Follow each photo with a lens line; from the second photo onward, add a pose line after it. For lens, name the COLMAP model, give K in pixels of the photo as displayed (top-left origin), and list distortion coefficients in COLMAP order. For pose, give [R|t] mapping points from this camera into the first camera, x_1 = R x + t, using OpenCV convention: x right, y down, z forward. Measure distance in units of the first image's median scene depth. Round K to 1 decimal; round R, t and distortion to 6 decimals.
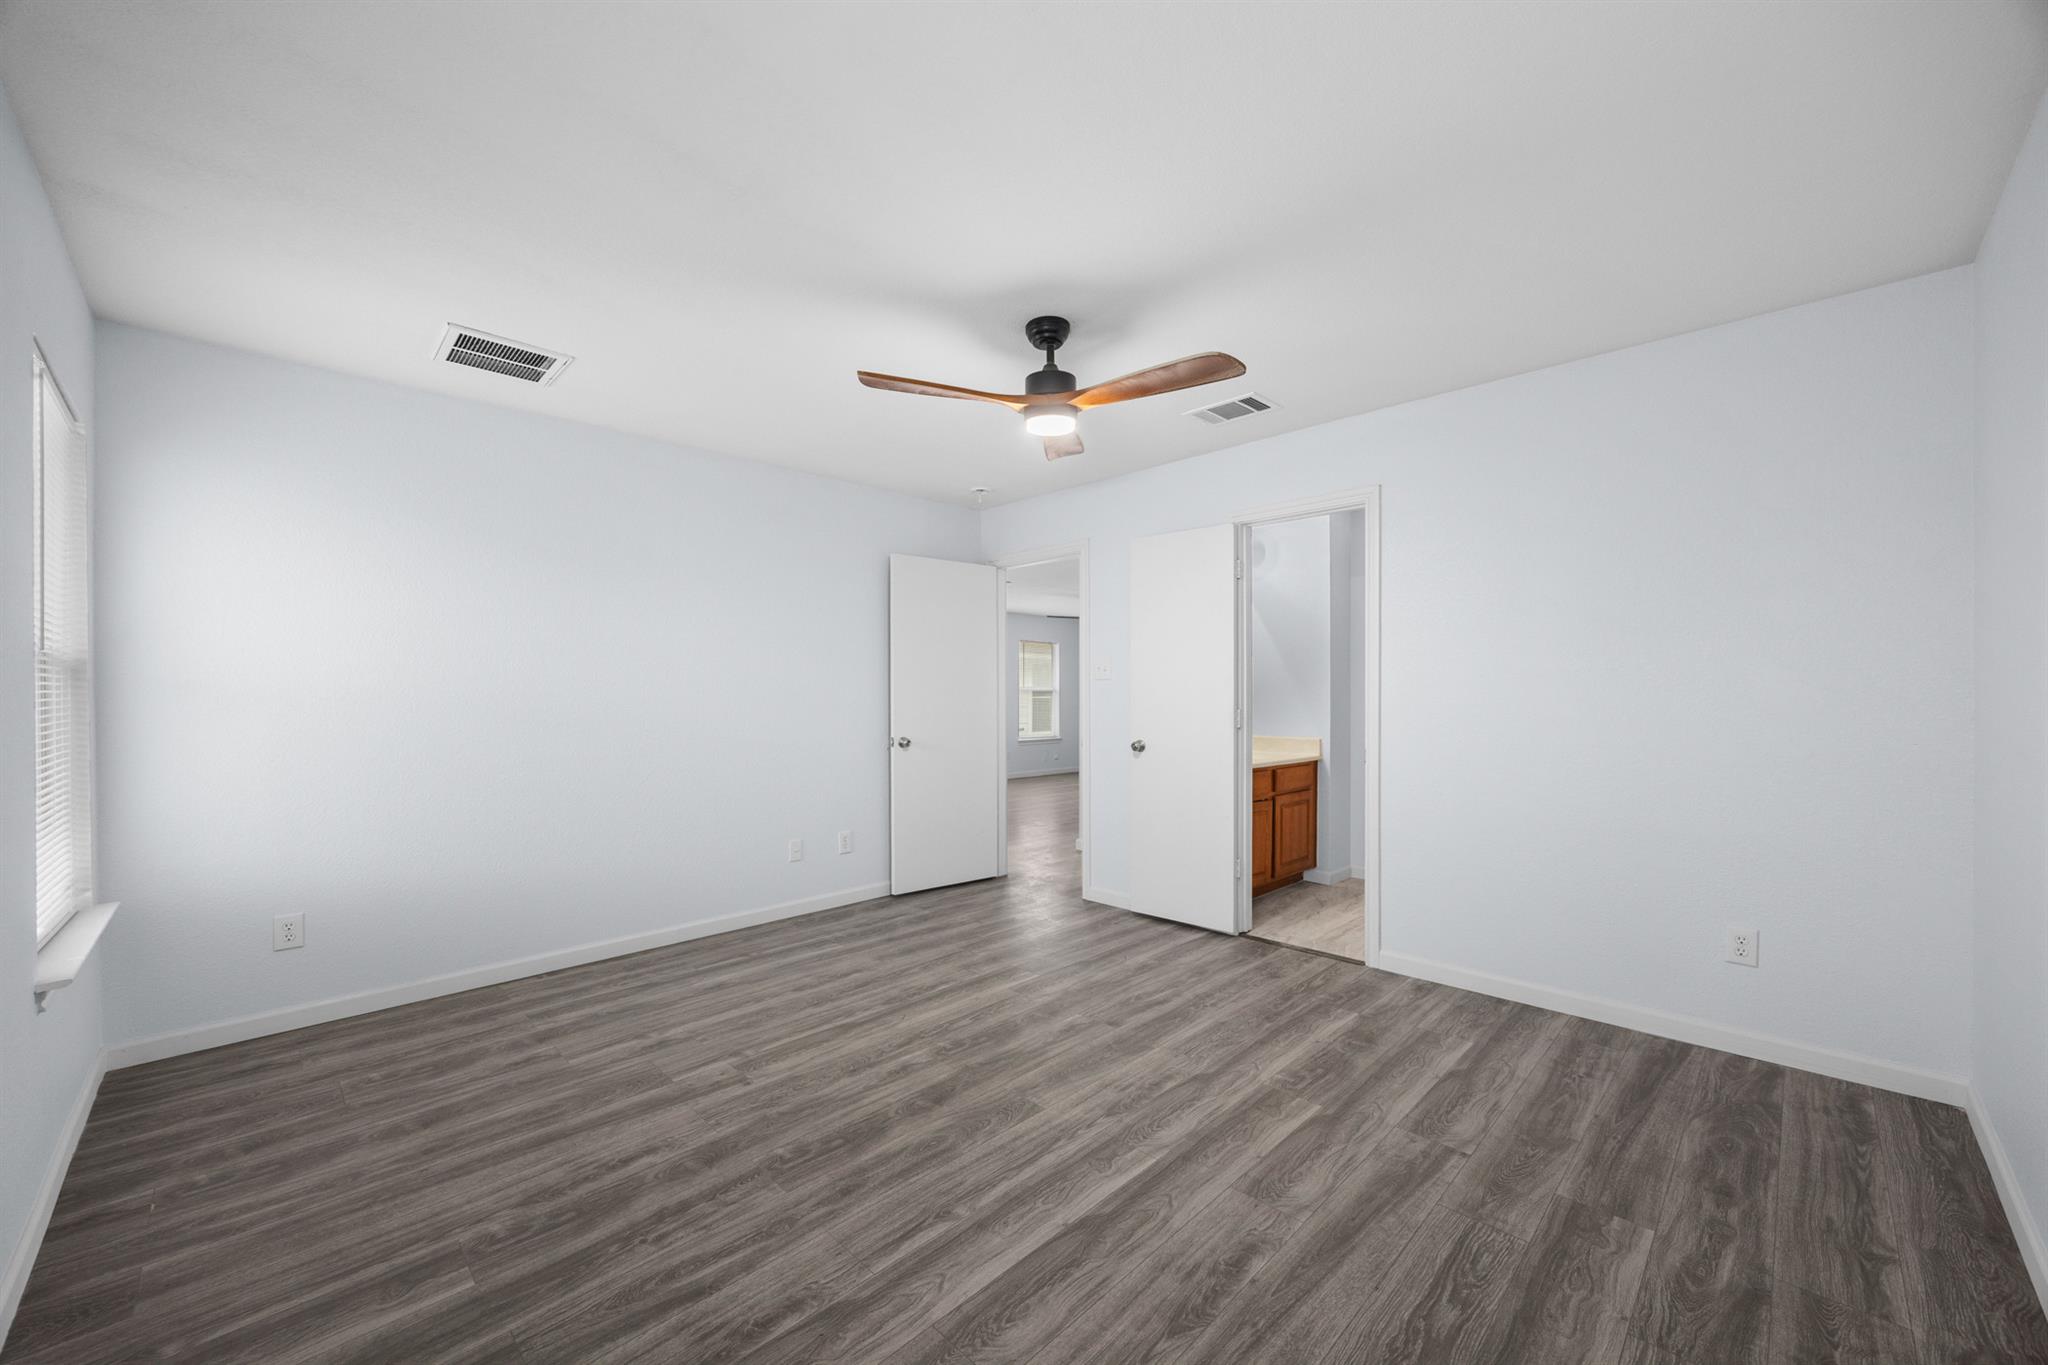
lens RADIAL K [[803.5, 0, 1021.7], [0, 803.5, 692.8], [0, 0, 1]] dist [-0.003648, -0.000417]
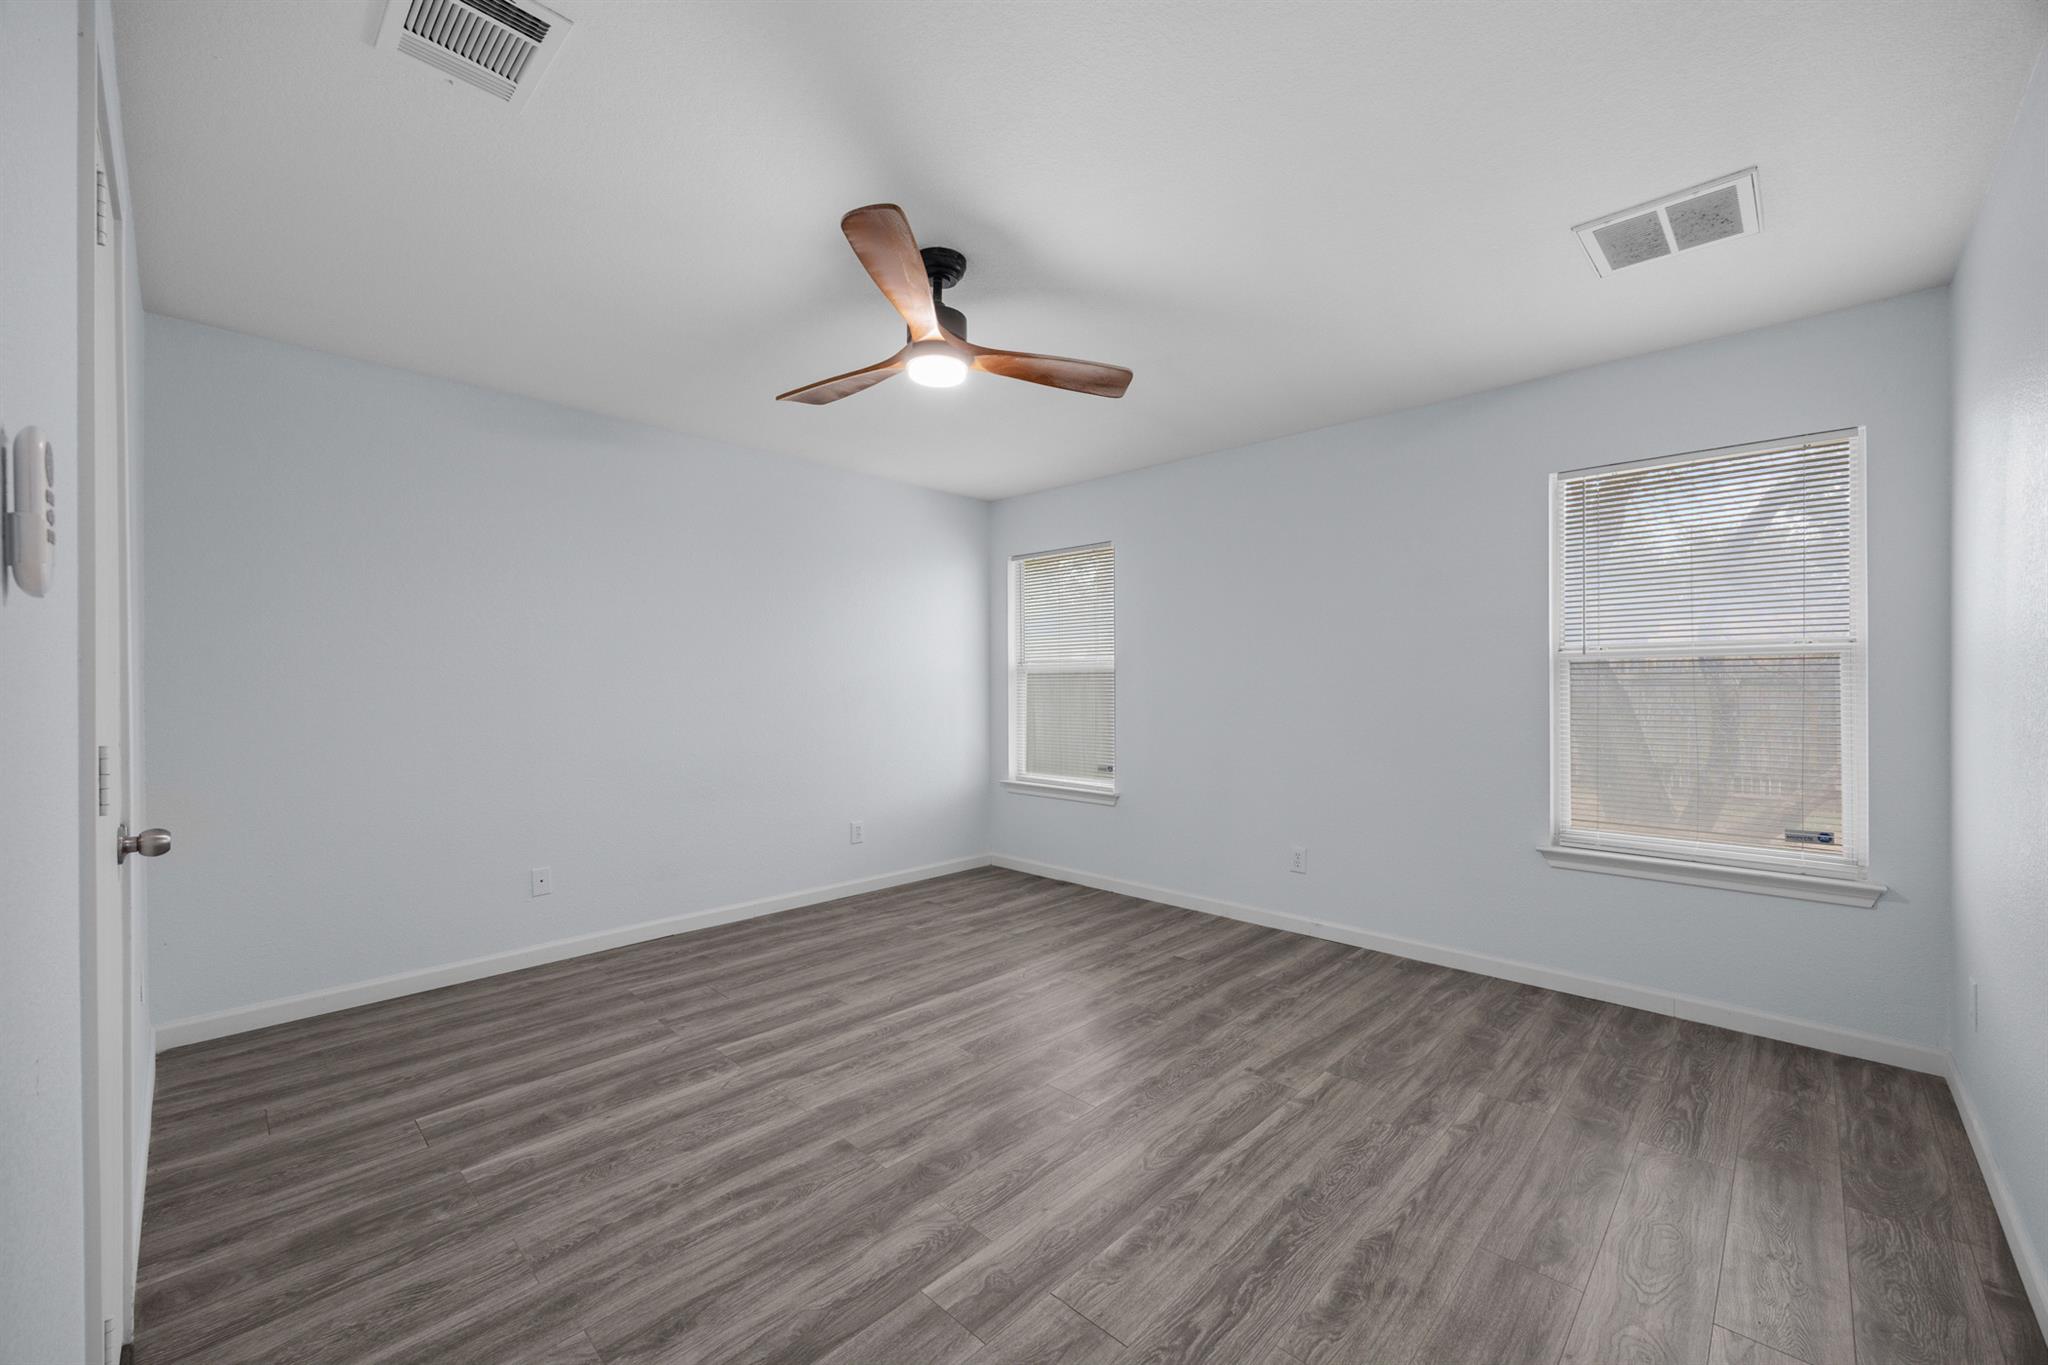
lens RADIAL K [[803.5, 0, 1028.1], [0, 803.5, 685.1], [0, 0, 1]] dist [-0.003648, -0.000417]
pose [[-0.999586, 0.006013, -0.028122, -0.038385], [0.006071, 0.999980, -0.001980, 0.003631], [0.028110, -0.002150, -0.999603, 2.024215]]
